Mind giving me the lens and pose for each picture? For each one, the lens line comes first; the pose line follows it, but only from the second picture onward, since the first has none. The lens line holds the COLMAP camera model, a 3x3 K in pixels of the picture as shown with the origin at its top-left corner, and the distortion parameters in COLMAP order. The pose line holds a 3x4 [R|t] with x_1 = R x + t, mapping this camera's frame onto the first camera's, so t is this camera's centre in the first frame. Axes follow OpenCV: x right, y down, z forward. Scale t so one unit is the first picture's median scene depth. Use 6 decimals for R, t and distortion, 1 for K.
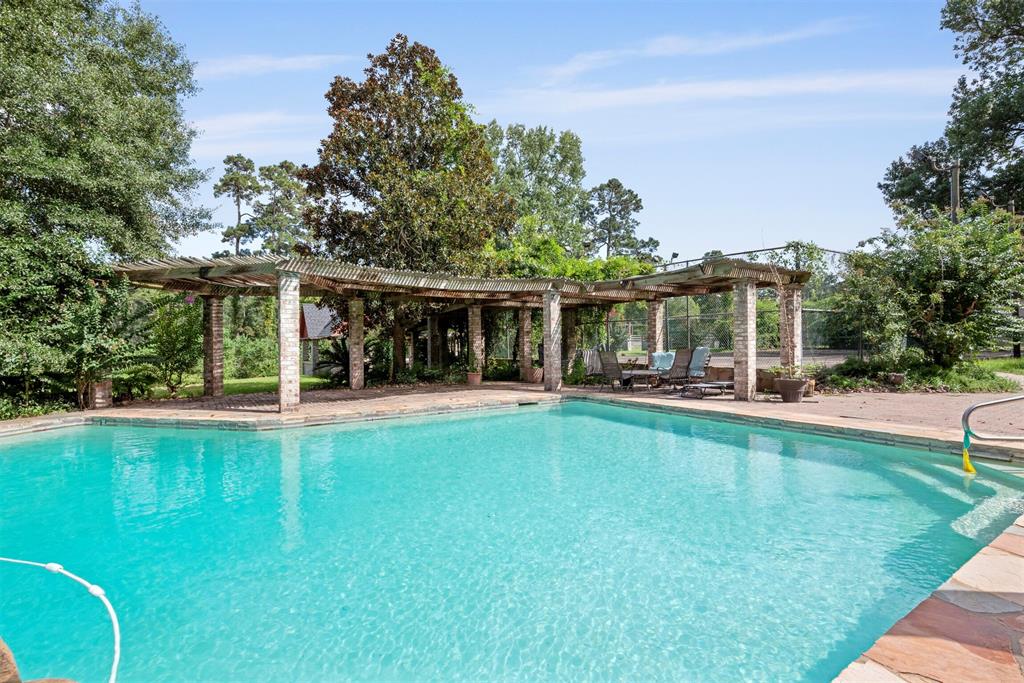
lens RADIAL K [[481.9, 0, 512.0], [0, 481.9, 341.5], [0, 0, 1]] dist [0.000222, -0.000031]
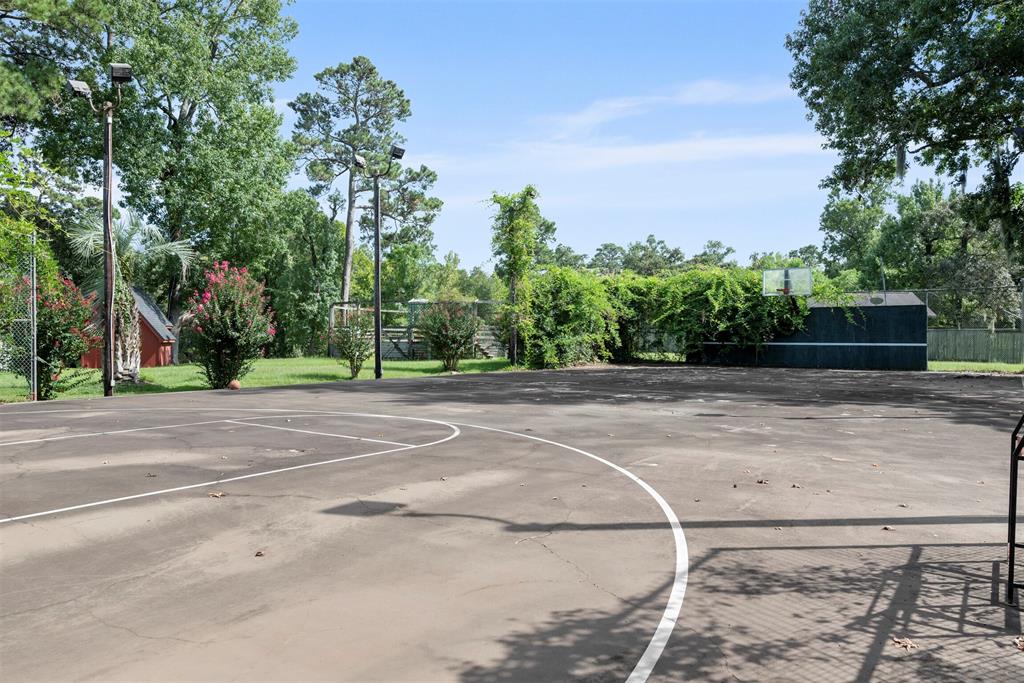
lens RADIAL K [[675.1, 0, 512.0], [0, 675.1, 341.5], [0, 0, 1]] dist [-0.002213, -0.000196]
pose [[0.936887, 0.014483, 0.349333, 0.100307], [-0.018604, 0.999791, 0.008443, -0.006747], [-0.349137, -0.014409, 0.936961, 0.172207]]
